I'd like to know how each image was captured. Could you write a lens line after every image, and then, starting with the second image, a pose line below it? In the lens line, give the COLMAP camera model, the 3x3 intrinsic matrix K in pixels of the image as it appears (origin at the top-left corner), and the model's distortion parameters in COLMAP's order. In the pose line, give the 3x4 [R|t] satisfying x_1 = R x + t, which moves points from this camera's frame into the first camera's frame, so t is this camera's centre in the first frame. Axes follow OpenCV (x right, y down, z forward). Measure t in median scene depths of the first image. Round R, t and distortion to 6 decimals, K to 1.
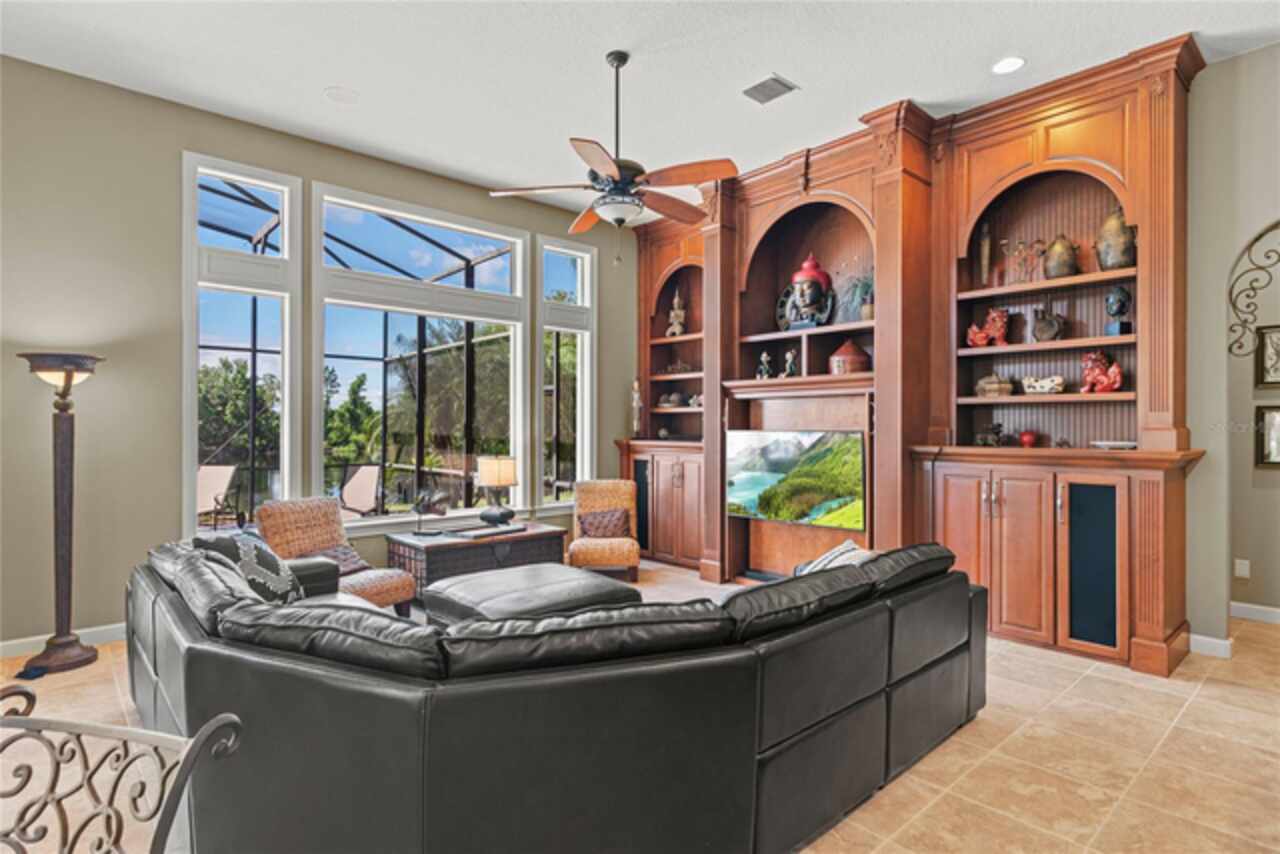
lens RADIAL K [[654.0, 0, 642.9], [0, 654.0, 428.5], [0, 0, 1]] dist [0.001414, 0.000281]
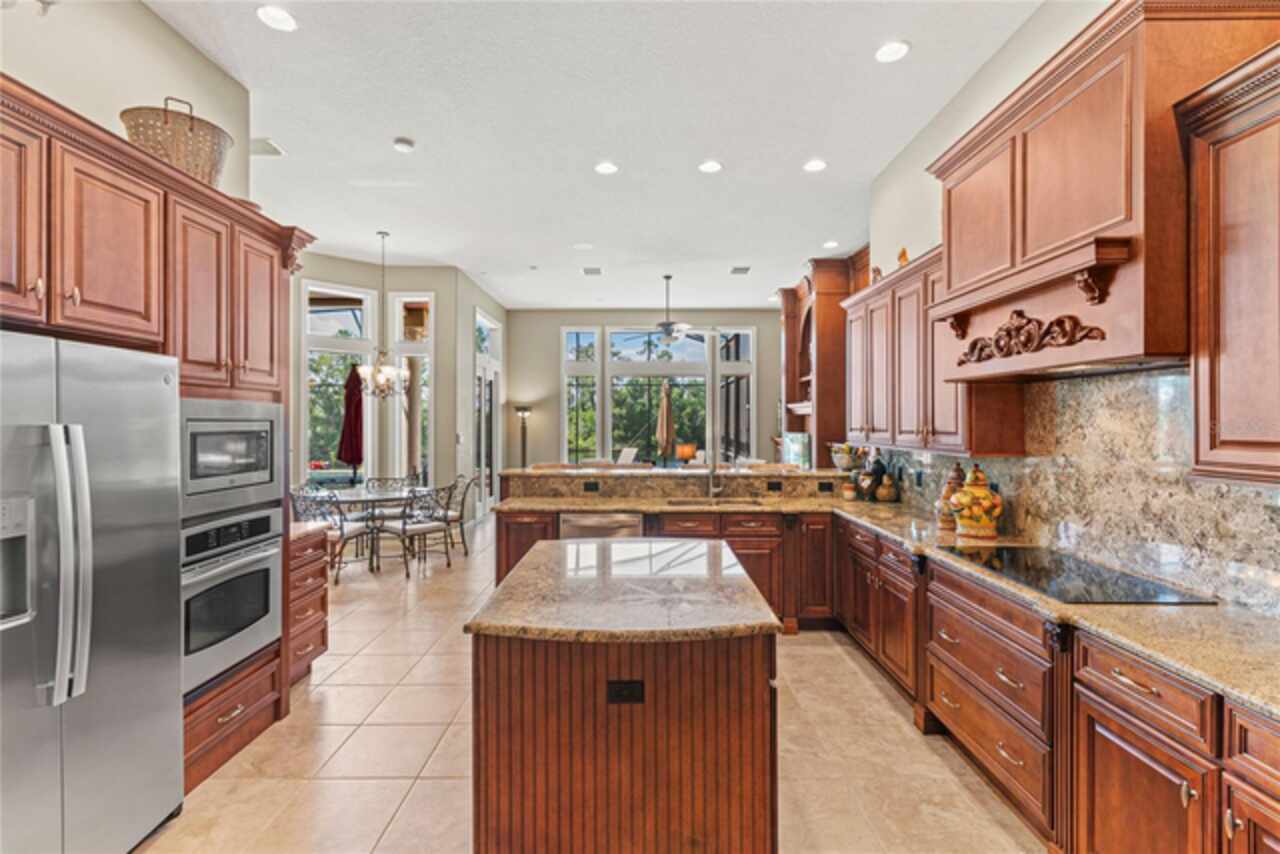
lens RADIAL K [[602.9, 0, 638.1], [0, 602.9, 417.0], [0, 0, 1]] dist [0.002883, -0.000059]
pose [[0.741315, -0.008675, -0.671102, 1.169984], [0.000942, 0.999929, -0.011885, -0.024680], [0.671157, 0.008178, 0.741270, -0.606224]]
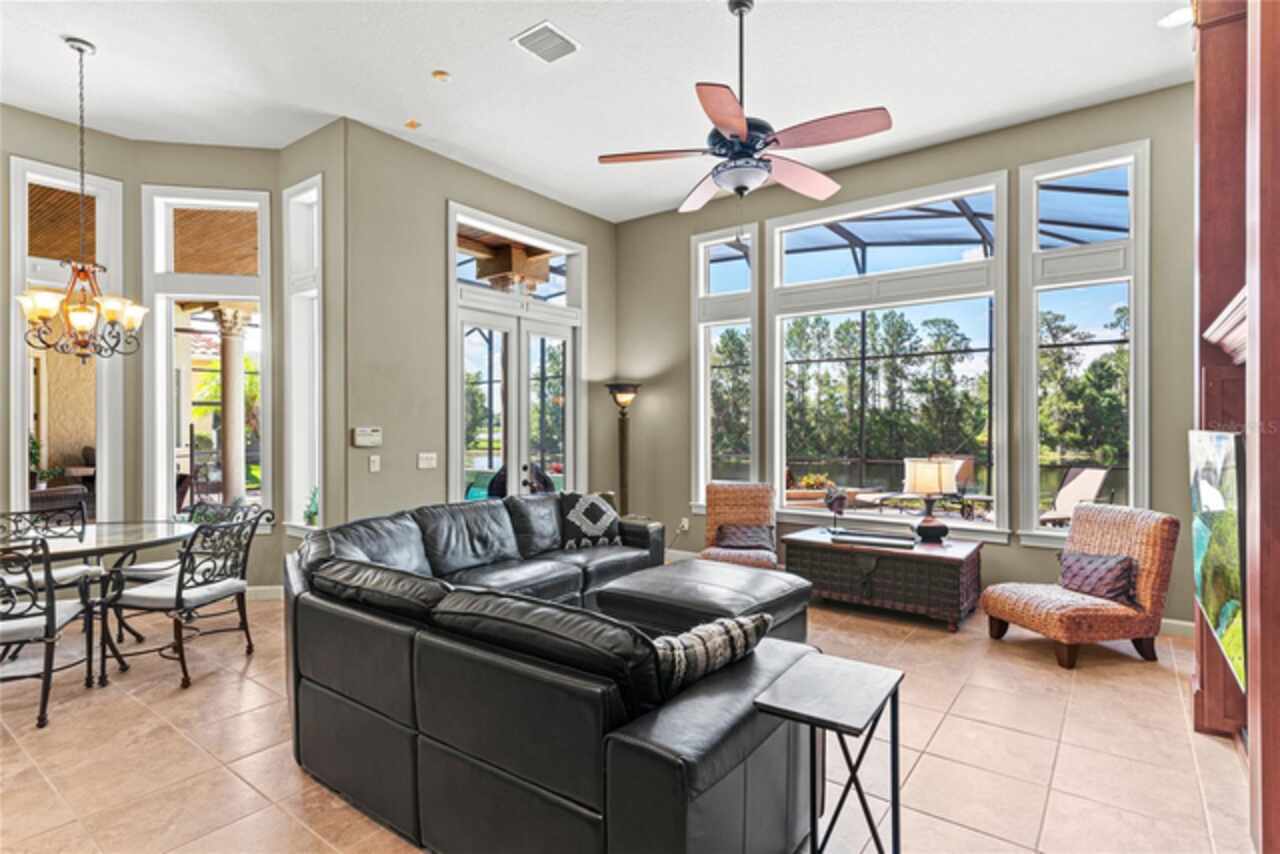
lens RADIAL K [[638.9, 0, 644.6], [0, 638.9, 431.6], [0, 0, 1]] dist [0.003774, 0.000382]
pose [[0.191820, 0.010330, -0.981376, 0.670140], [0.000155, 0.999944, 0.010556, -0.003442], [0.981430, -0.002177, 0.191808, 0.610787]]
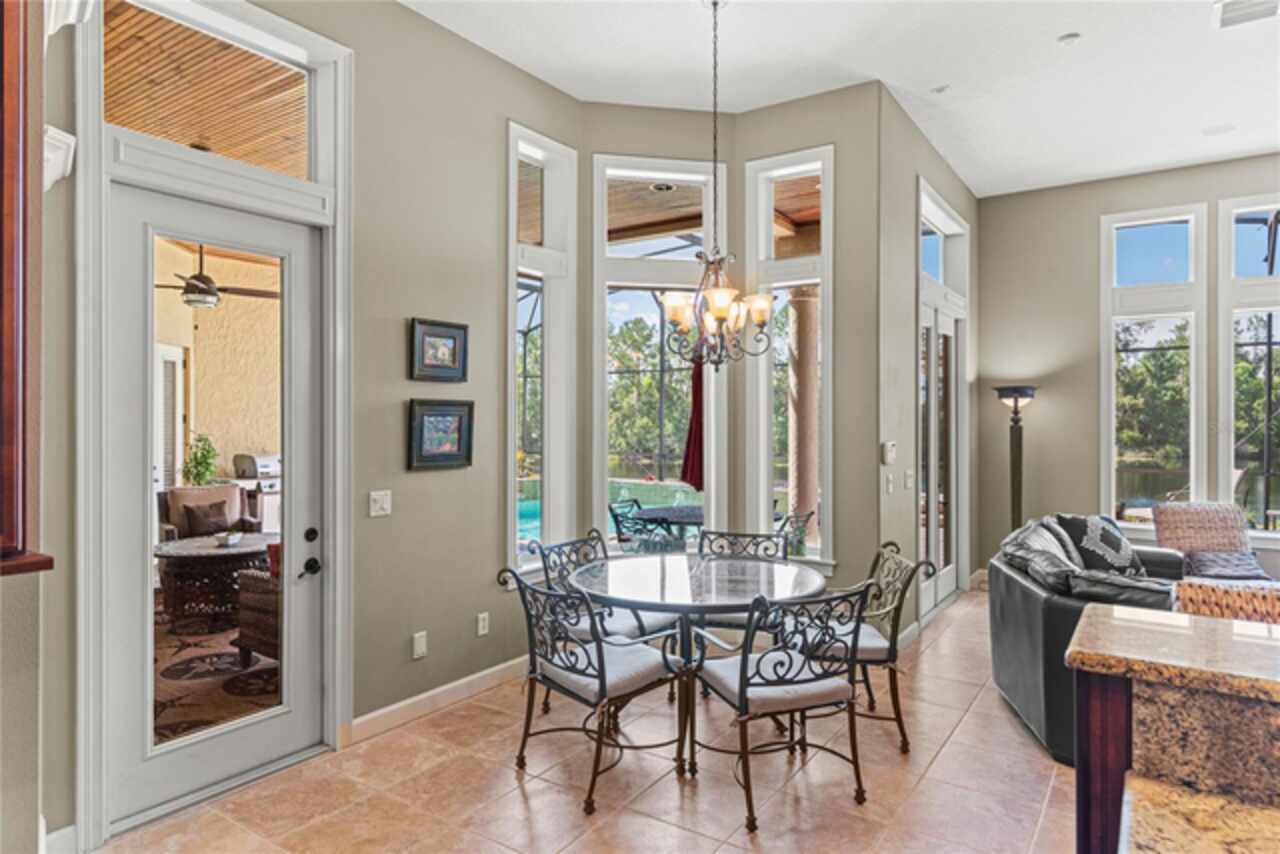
lens RADIAL K [[753.5, 0, 637.7], [0, 753.5, 419.9], [0, 0, 1]] dist [0.000910, -0.000543]
pose [[0.230585, 0.000192, -0.973052, 0.502397], [-0.001666, 0.999999, -0.000197, -0.028117], [0.973051, 0.001667, 0.230585, -0.204676]]
